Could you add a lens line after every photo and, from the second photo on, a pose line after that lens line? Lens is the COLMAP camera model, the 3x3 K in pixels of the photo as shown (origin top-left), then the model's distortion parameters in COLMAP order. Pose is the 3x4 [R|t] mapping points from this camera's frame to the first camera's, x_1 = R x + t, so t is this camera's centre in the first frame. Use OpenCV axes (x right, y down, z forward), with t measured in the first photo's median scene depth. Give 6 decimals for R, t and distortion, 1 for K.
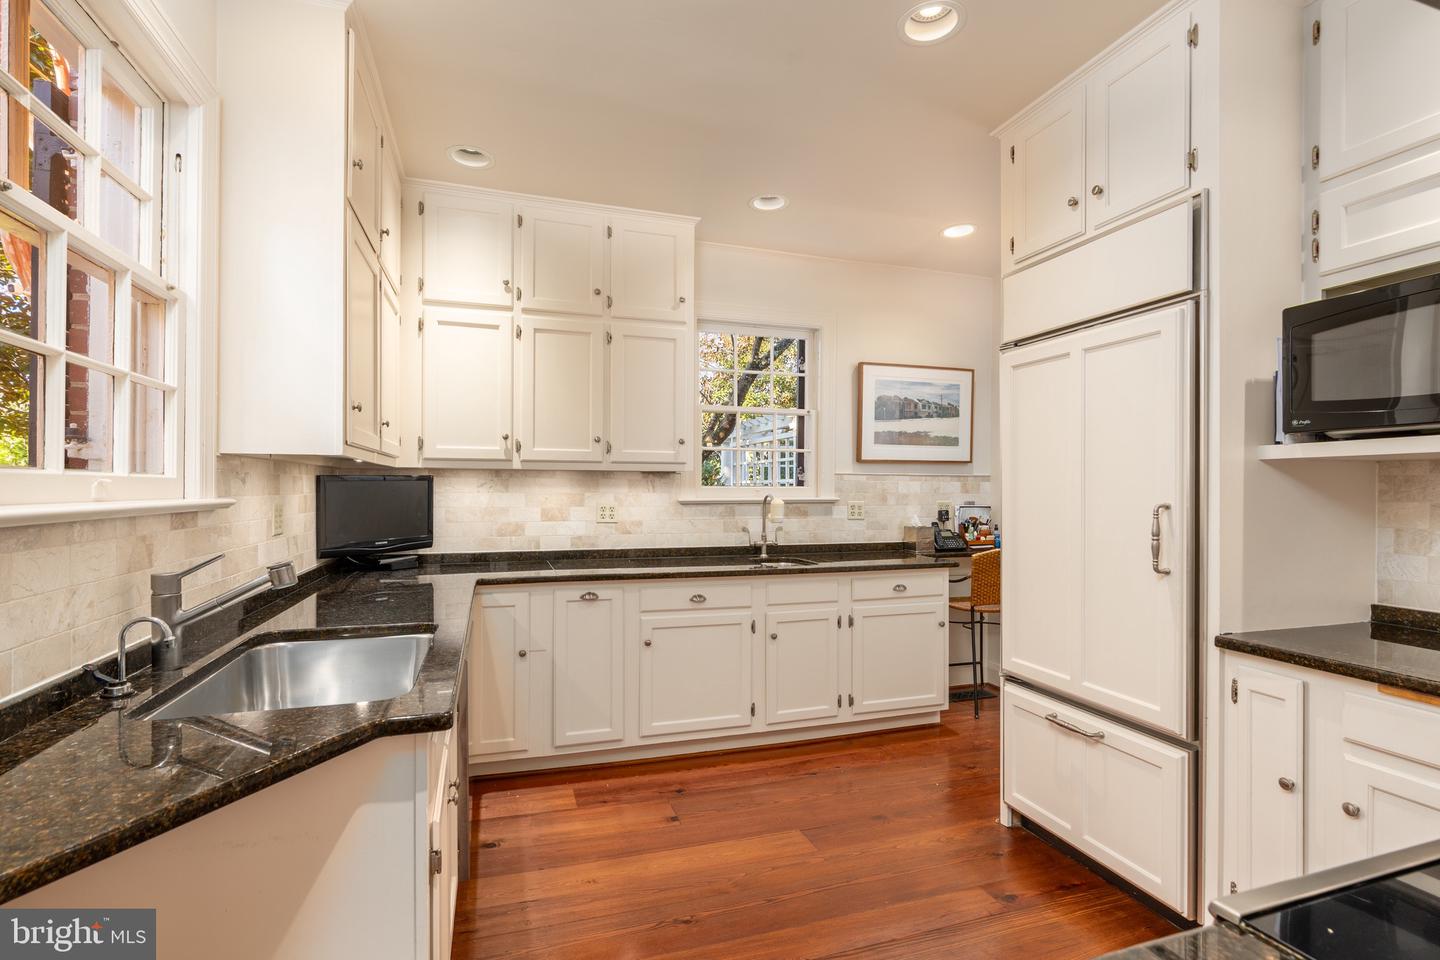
lens RADIAL K [[654.2, 0, 720.0], [0, 654.2, 480.0], [0, 0, 1]] dist [-0.001835, 0.000827]
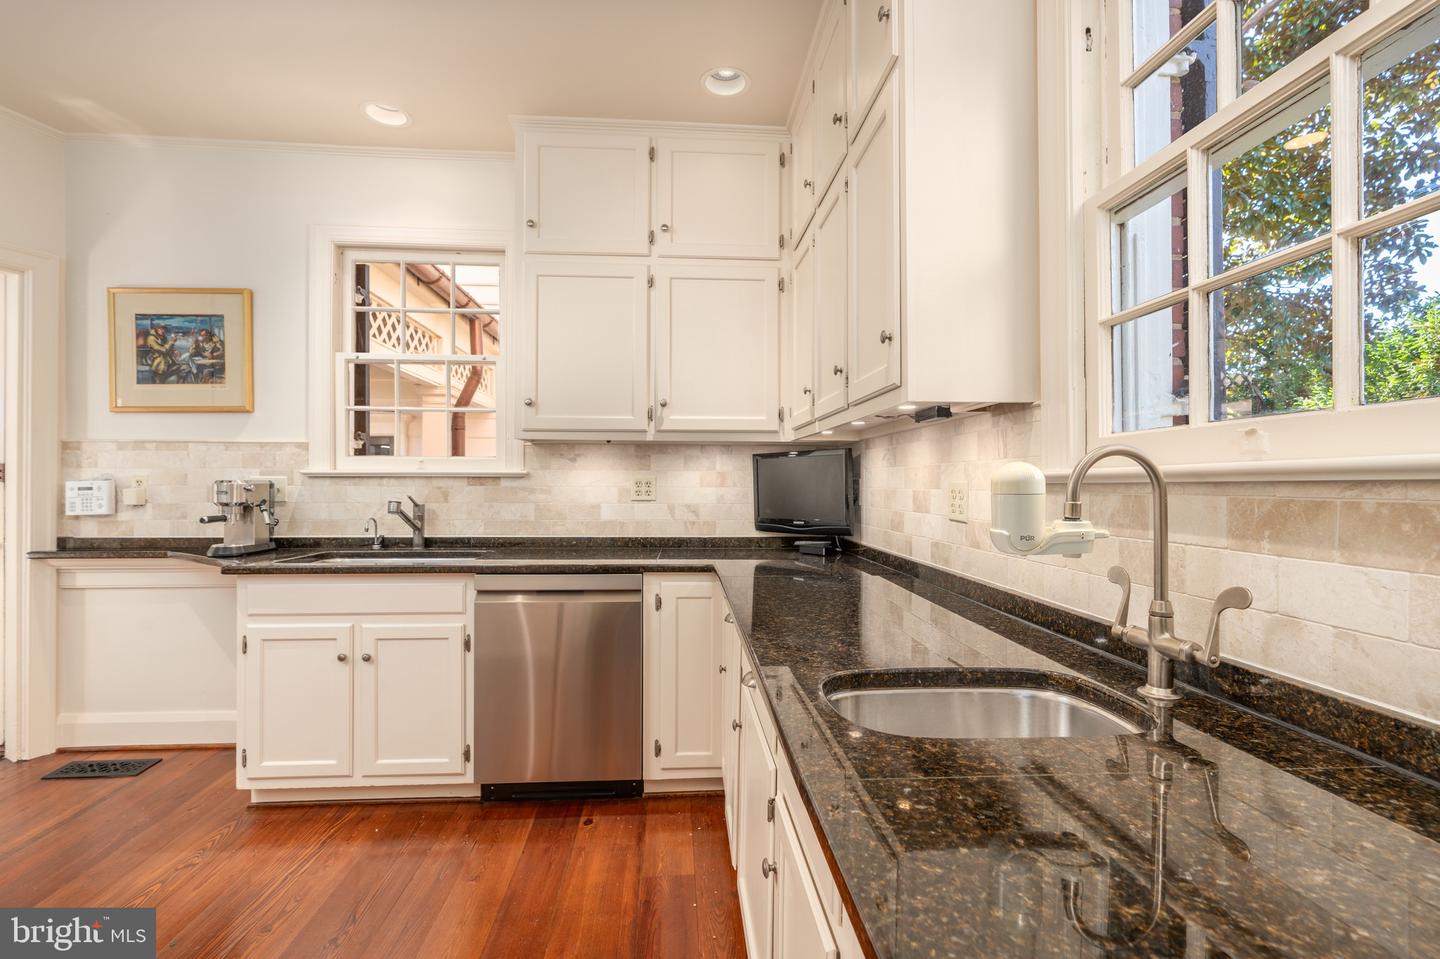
lens RADIAL K [[654.2, 0, 720.0], [0, 654.2, 479.5], [0, 0, 1]] dist [-0.001835, 0.000827]
pose [[-0.251462, -0.006765, -0.967843, 0.356648], [0.021533, 0.999689, -0.012583, 0.033387], [0.967628, -0.024005, -0.251238, 0.898674]]
